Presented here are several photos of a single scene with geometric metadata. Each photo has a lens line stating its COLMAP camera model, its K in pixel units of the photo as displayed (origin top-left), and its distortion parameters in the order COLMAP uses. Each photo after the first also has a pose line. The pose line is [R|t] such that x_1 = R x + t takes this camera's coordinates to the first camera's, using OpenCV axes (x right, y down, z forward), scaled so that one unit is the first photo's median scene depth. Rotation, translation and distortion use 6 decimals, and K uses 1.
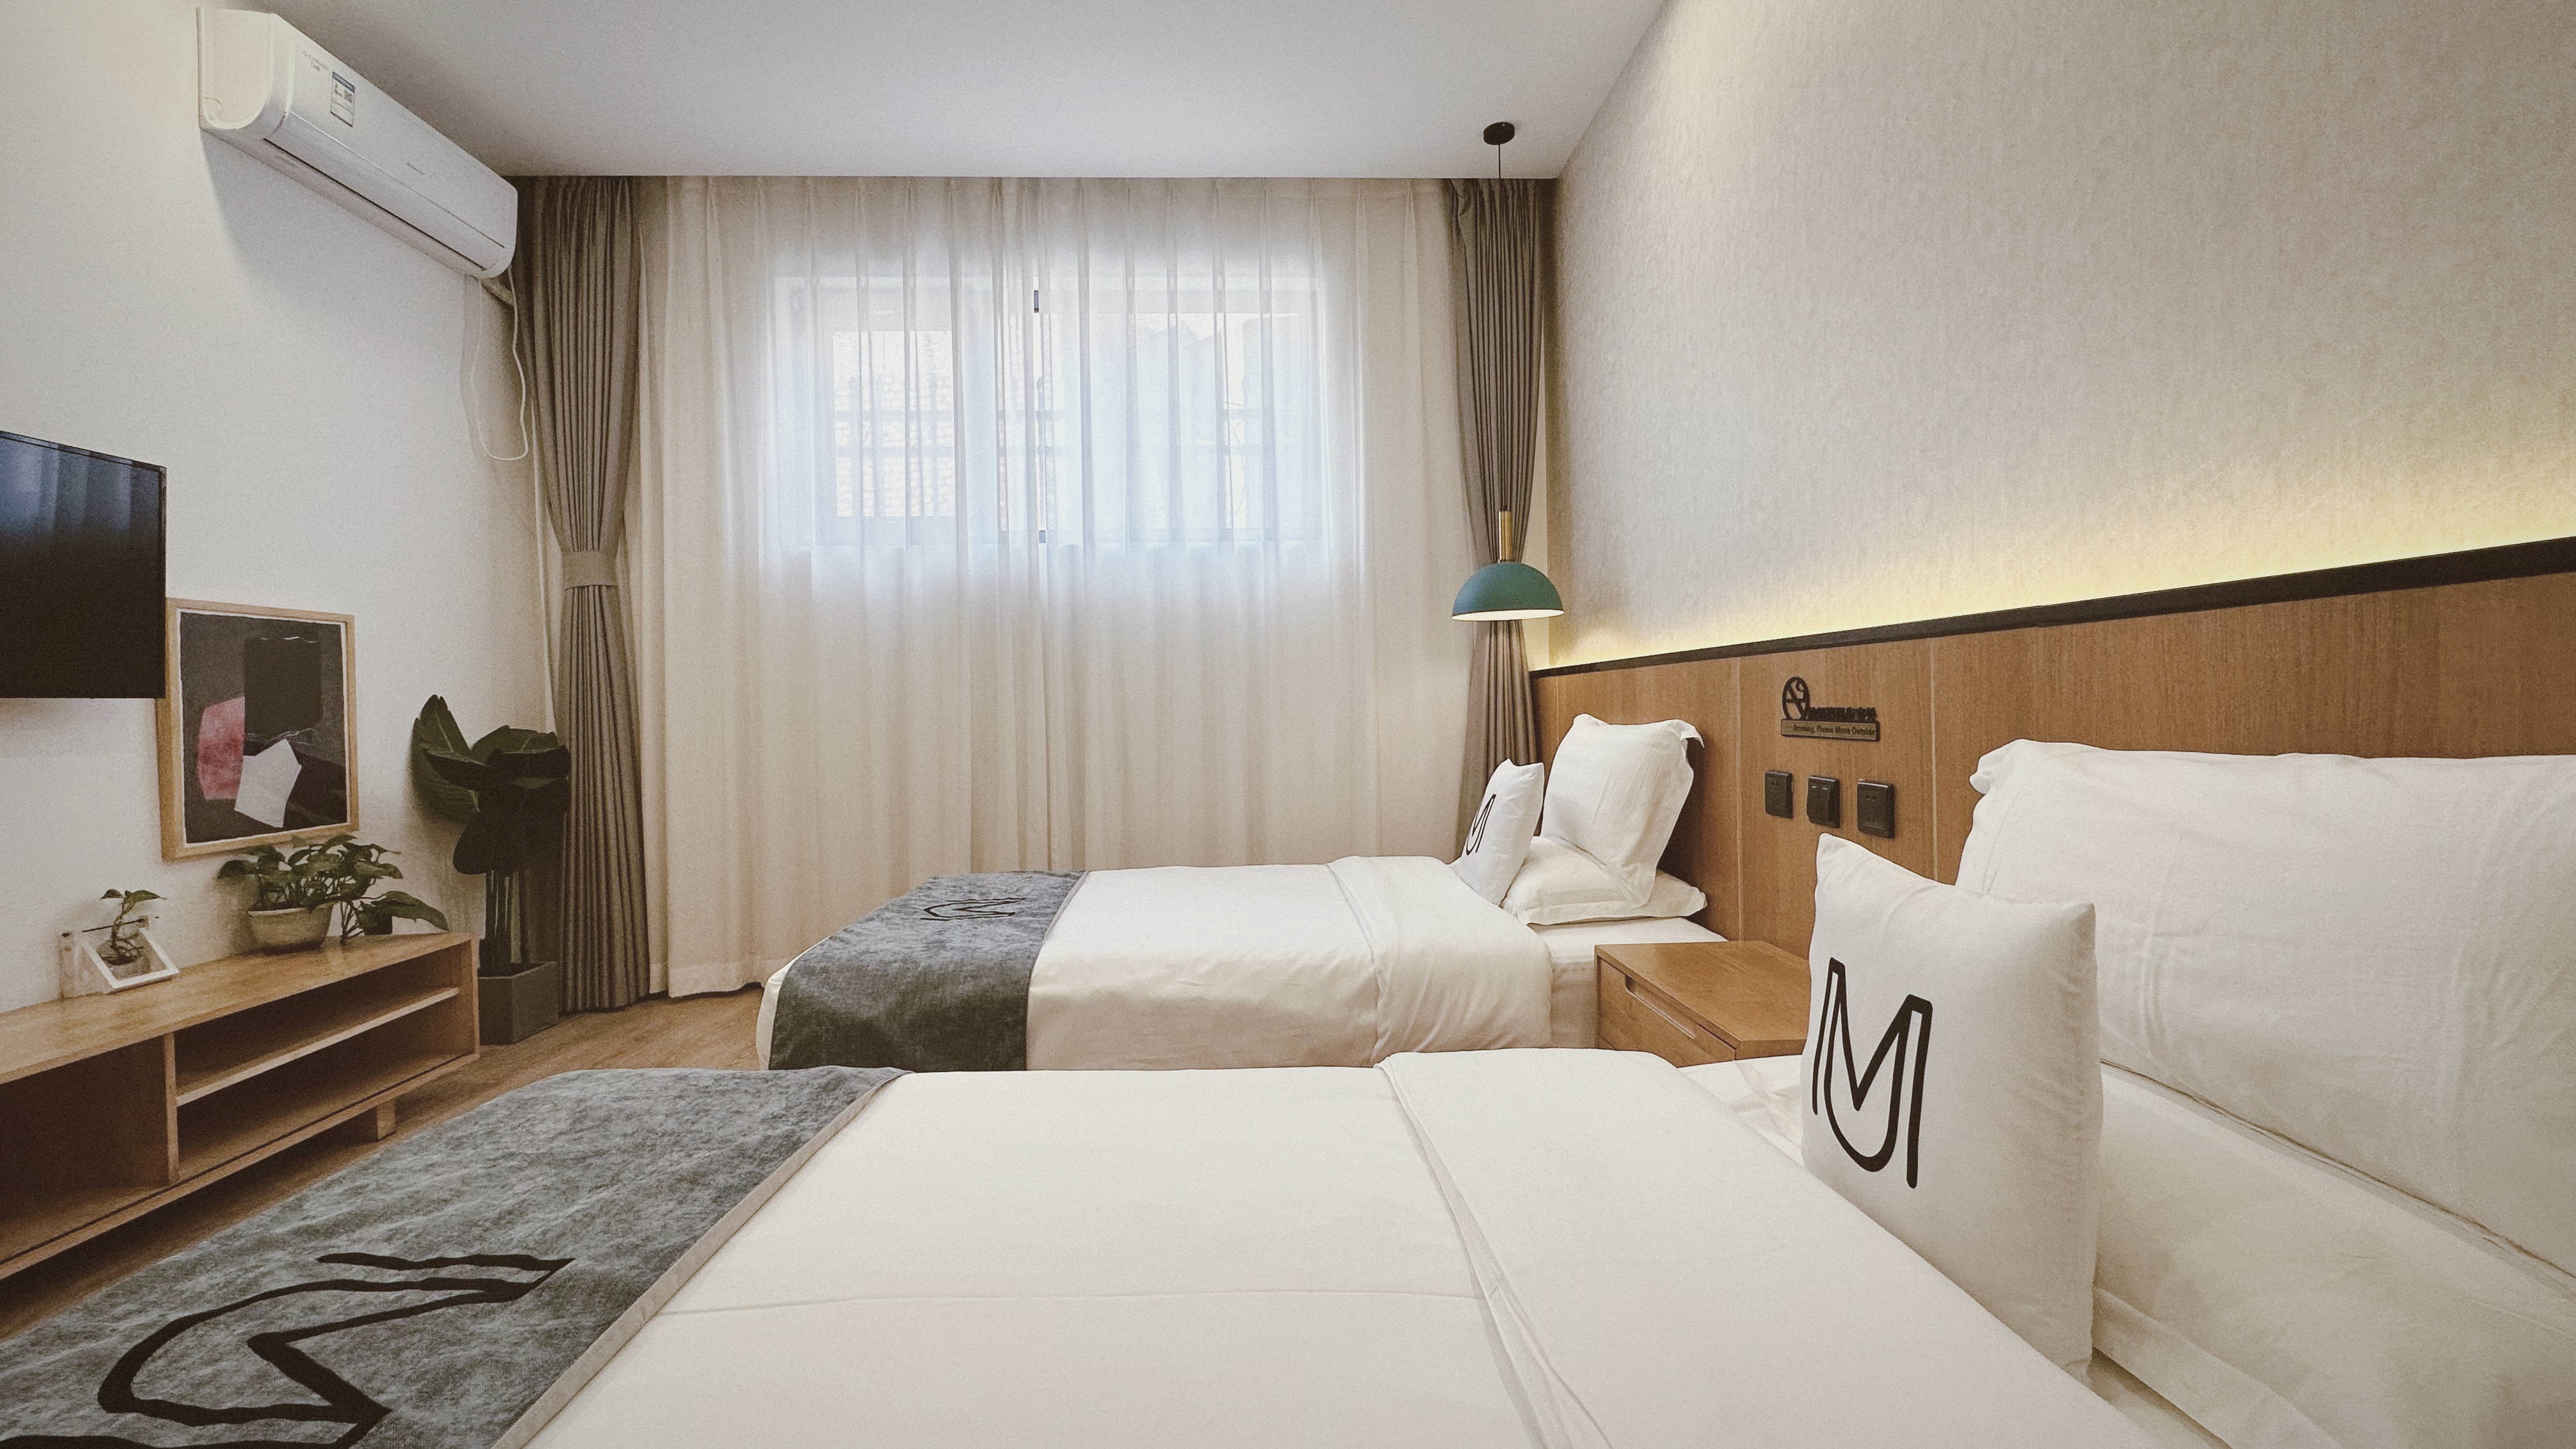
lens RADIAL K [[1027.9, 0, 1288.0], [0, 1027.9, 724.5], [0, 0, 1]] dist [0.014964, 0.000050]
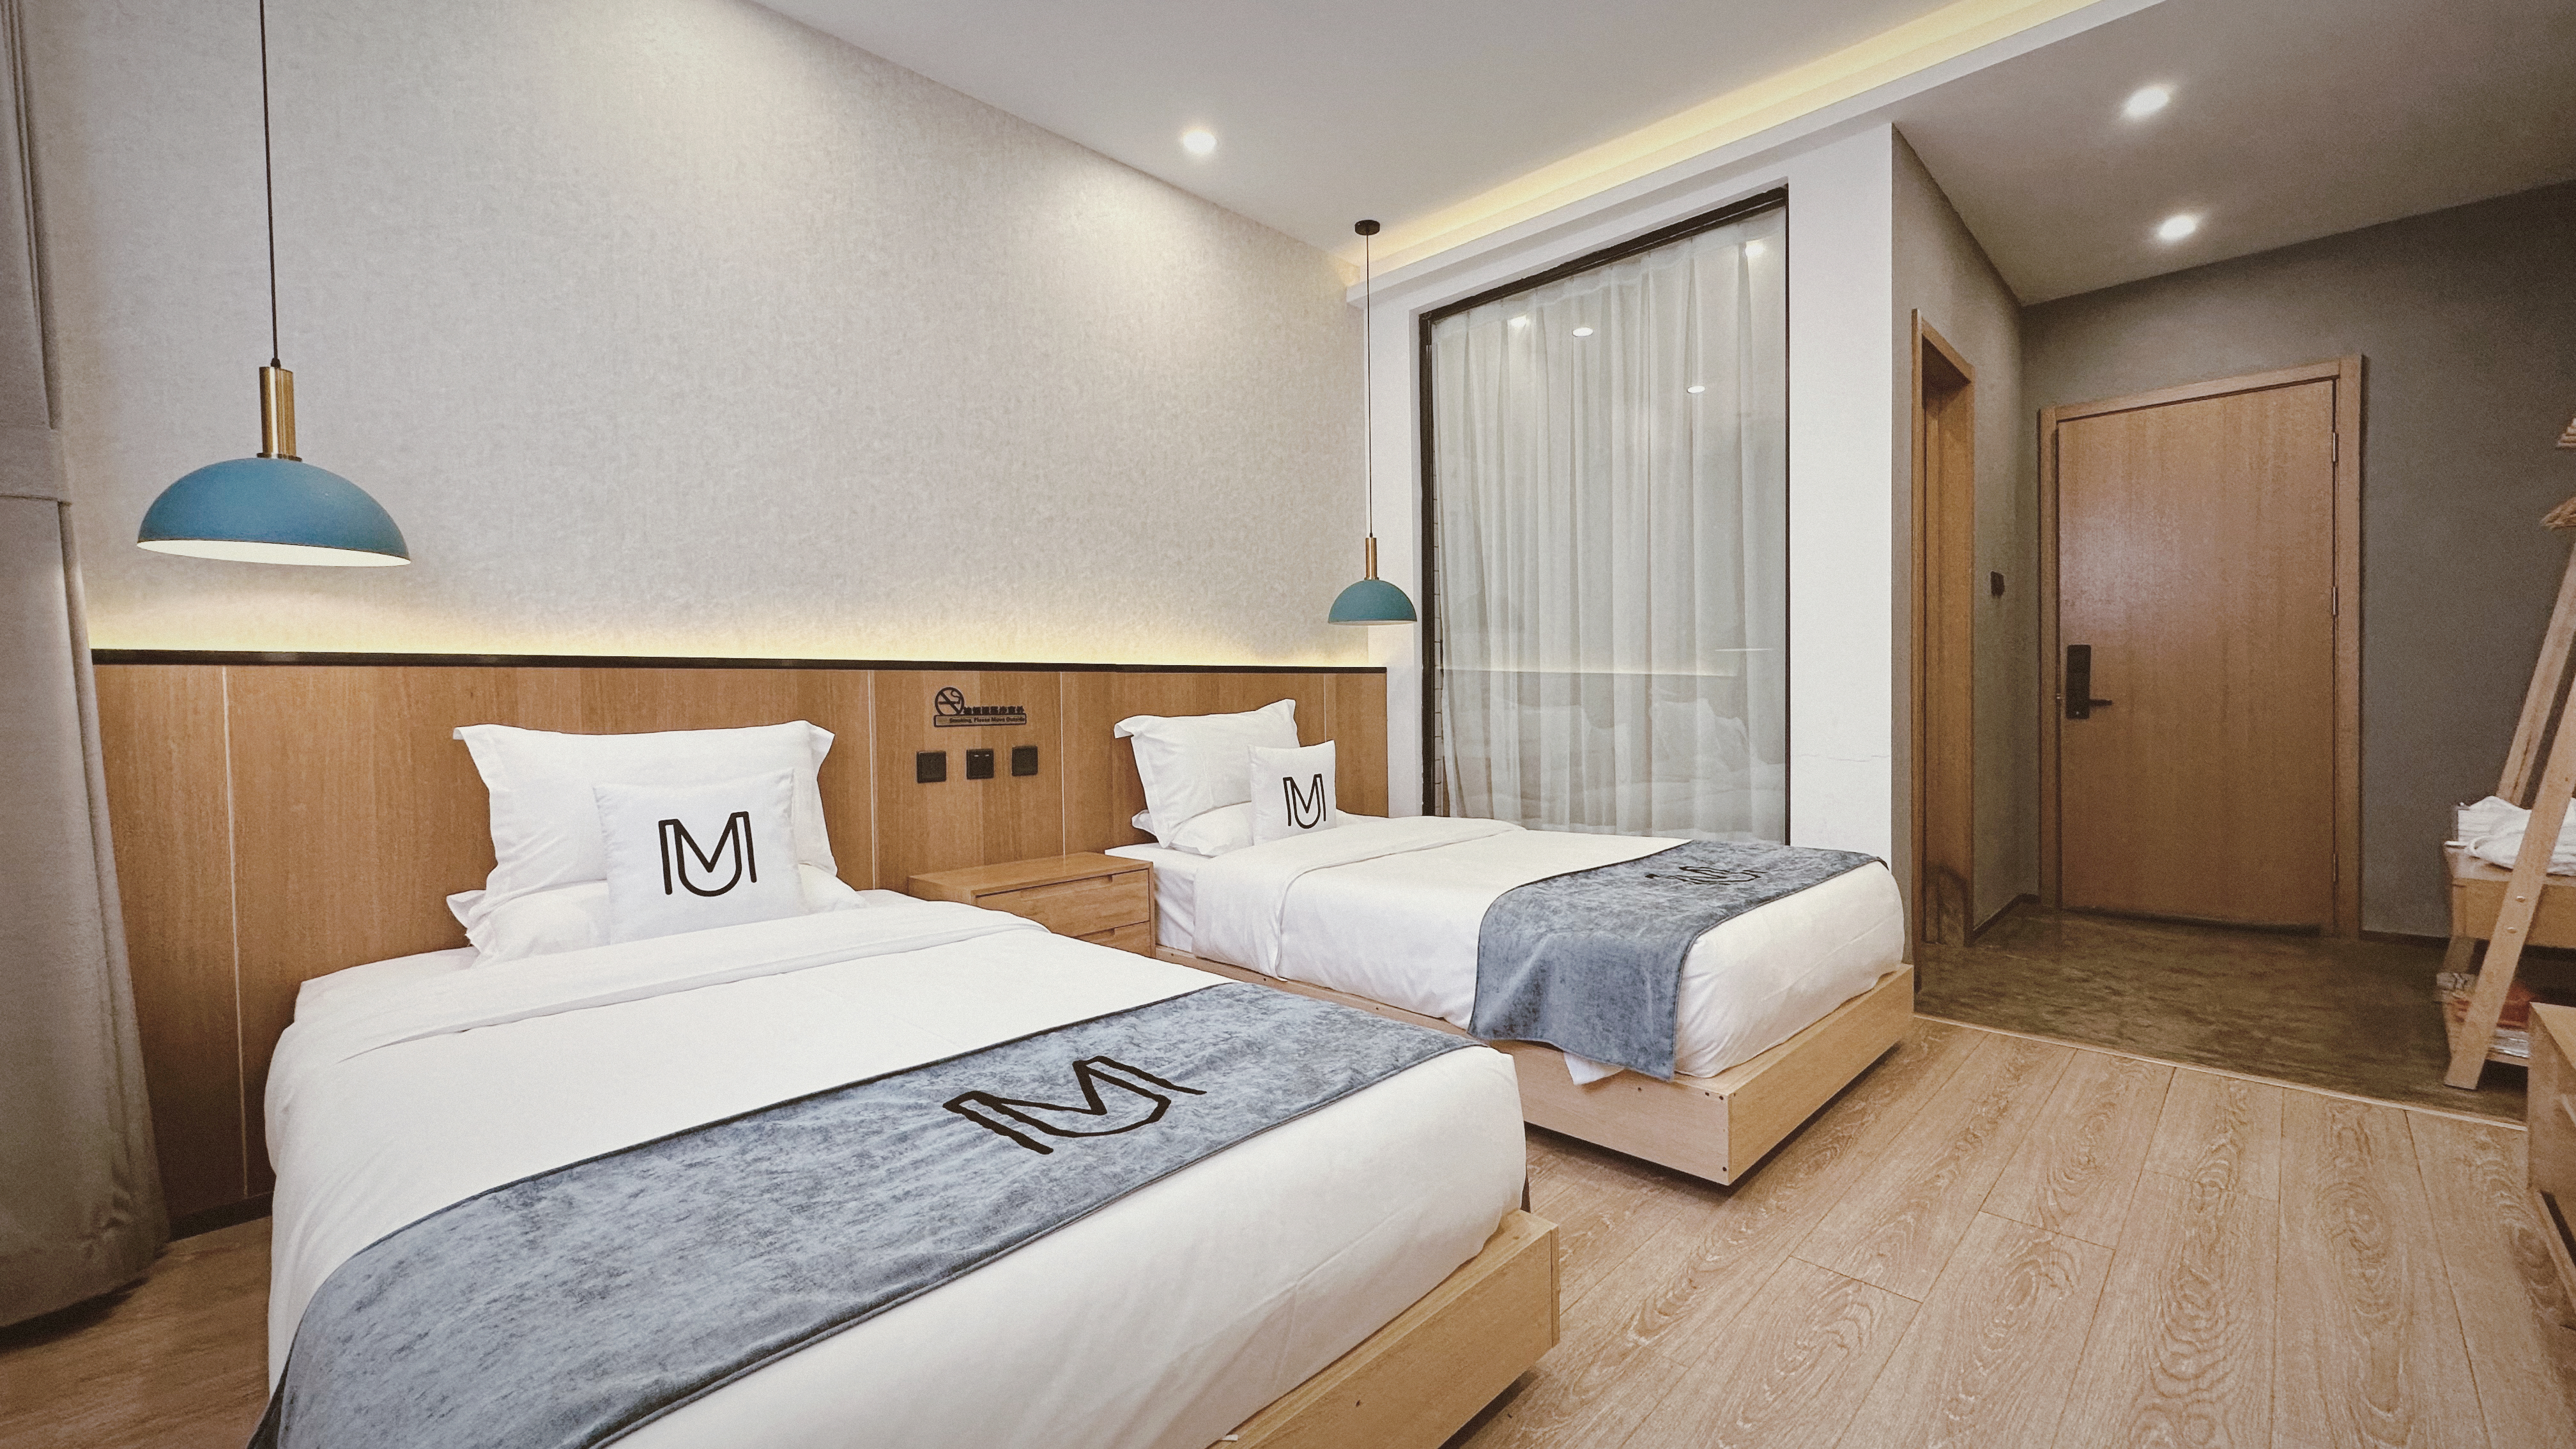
lens RADIAL K [[1028.3, 0, 1288.0], [0, 1028.3, 724.5], [0, 0, 1]] dist [-0.001838, 0.000148]
pose [[-0.668950, 0.005898, 0.743284, -1.013564], [0.036645, 0.999014, 0.025052, -0.010845], [-0.742404, 0.043996, -0.668507, 1.711391]]
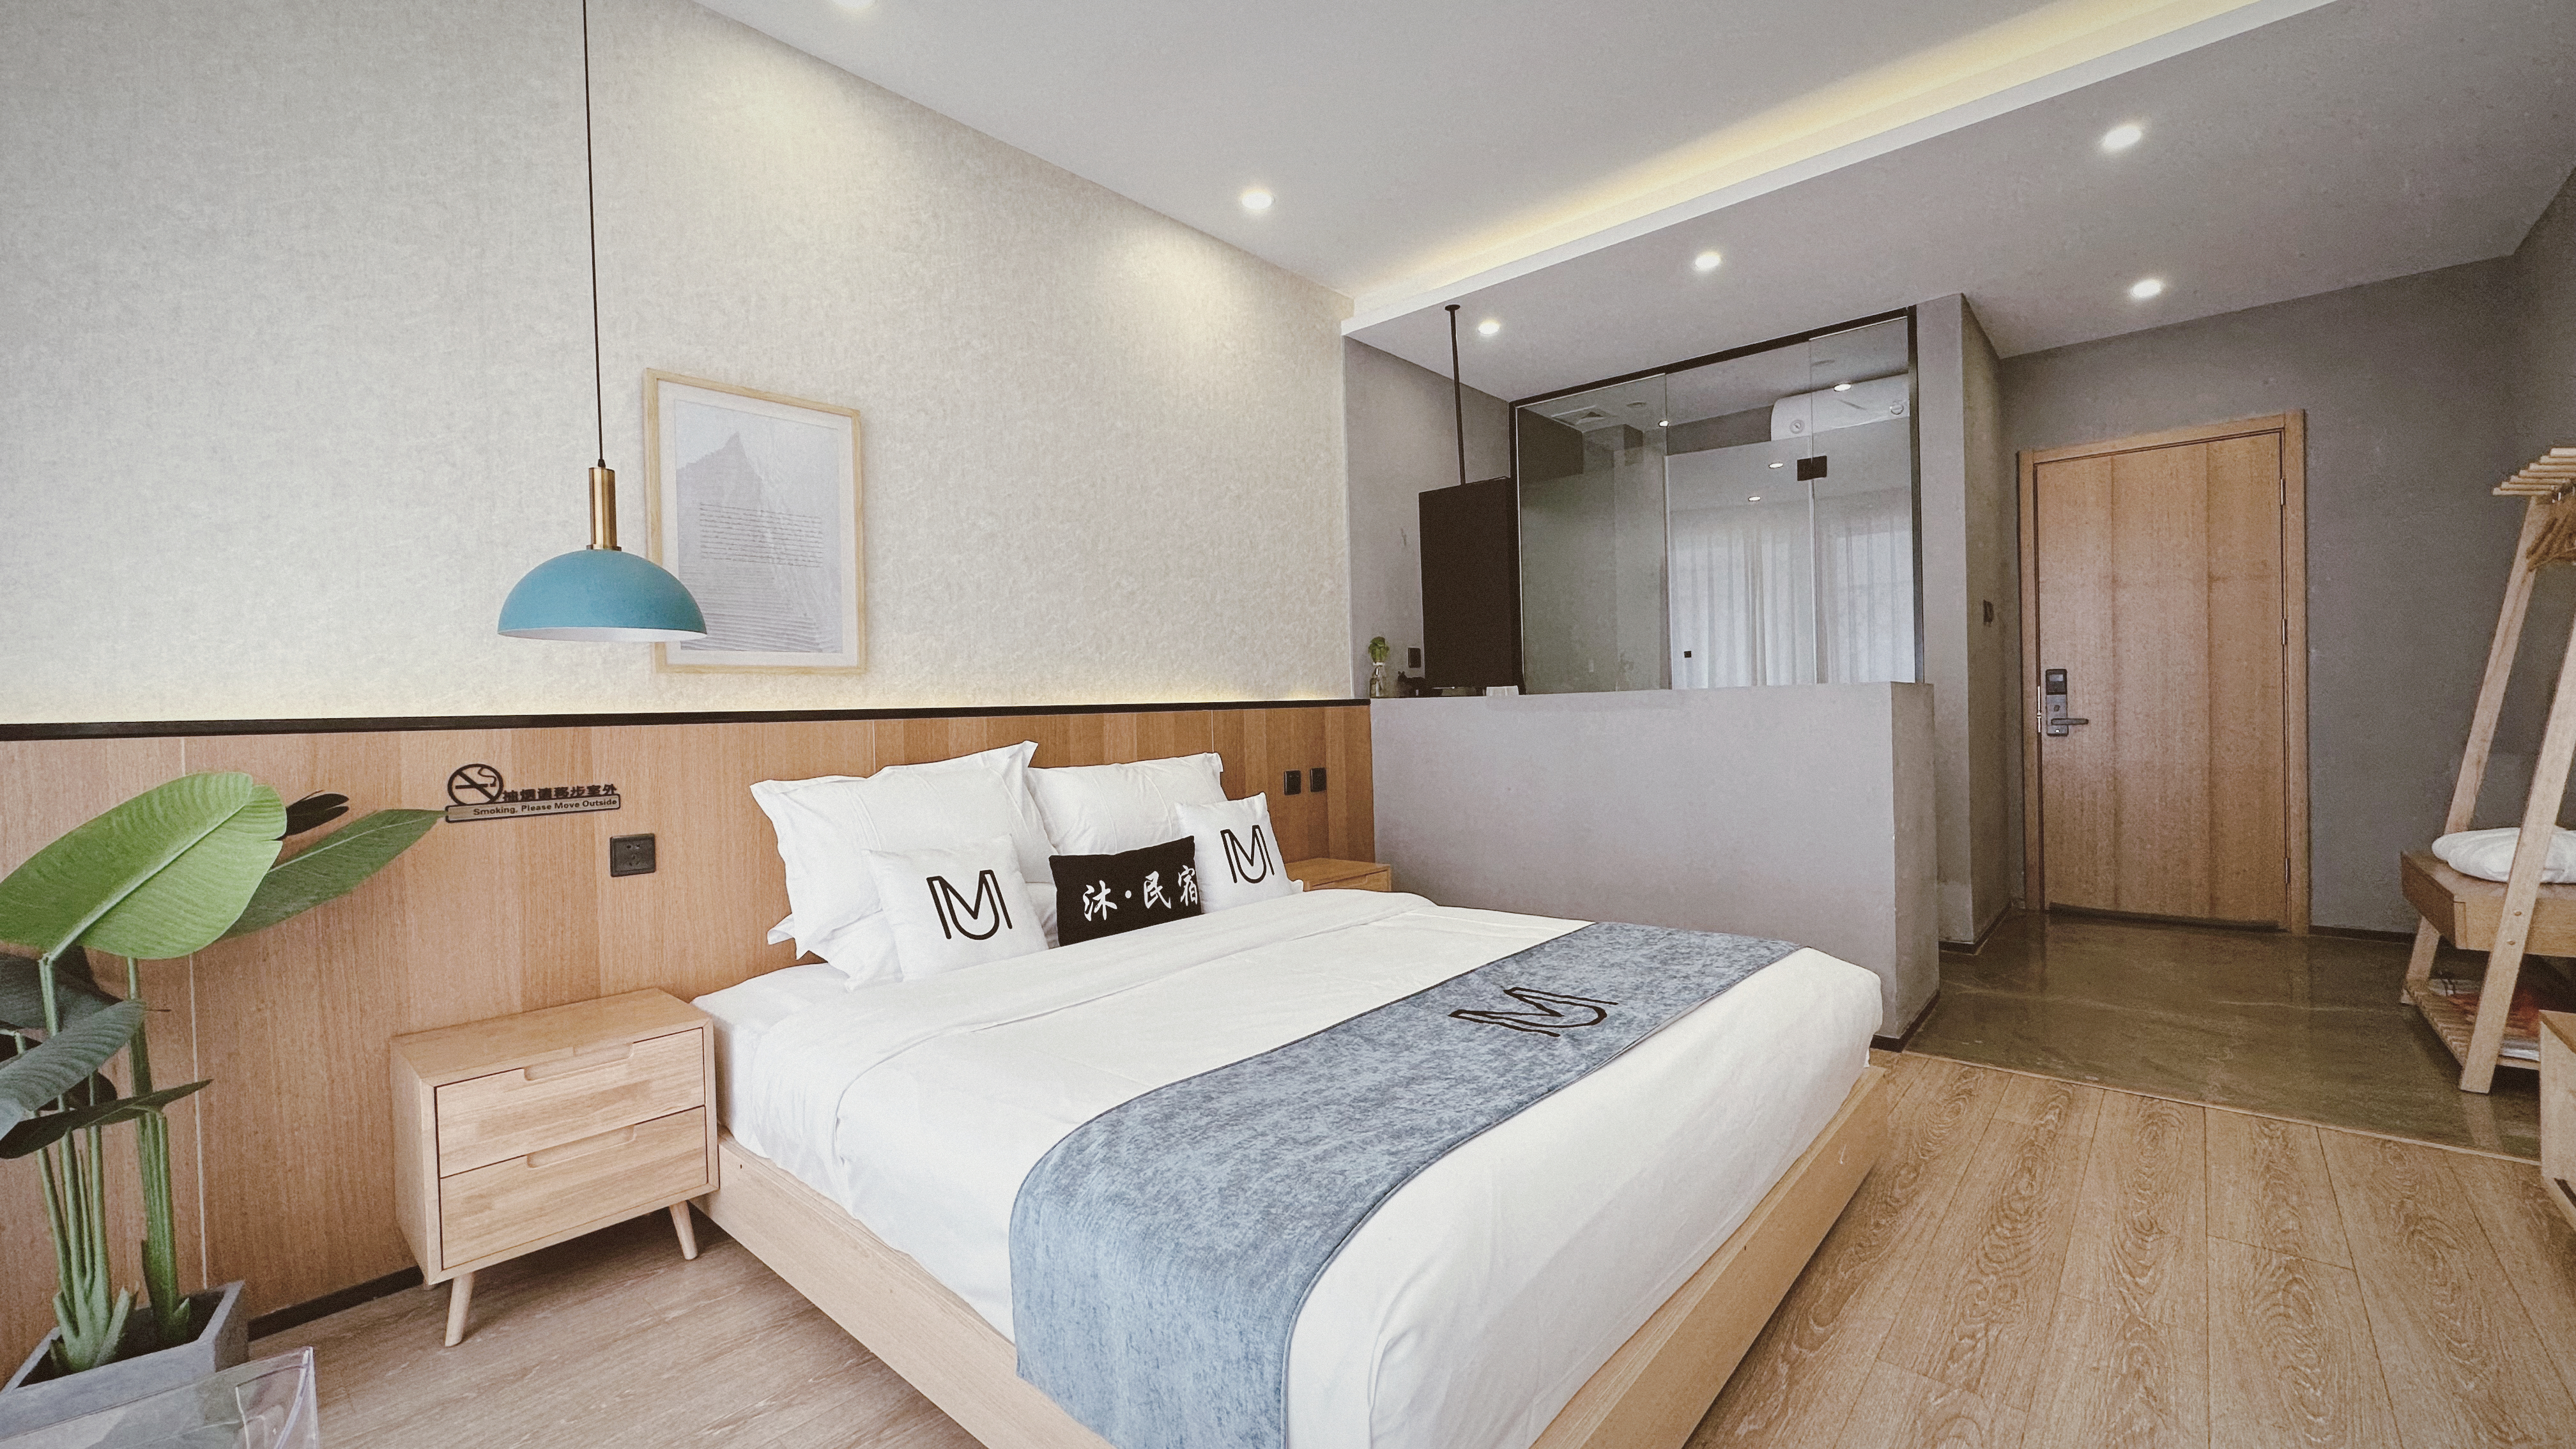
lens RADIAL K [[1027.9, 0, 1288.0], [0, 1027.9, 724.5], [0, 0, 1]] dist [0.014964, 0.000050]
pose [[-0.641521, 0.063442, 0.764477, -0.922464], [0.083879, 0.996400, -0.012300, -0.002445], [-0.762506, 0.056233, -0.644533, 1.088491]]
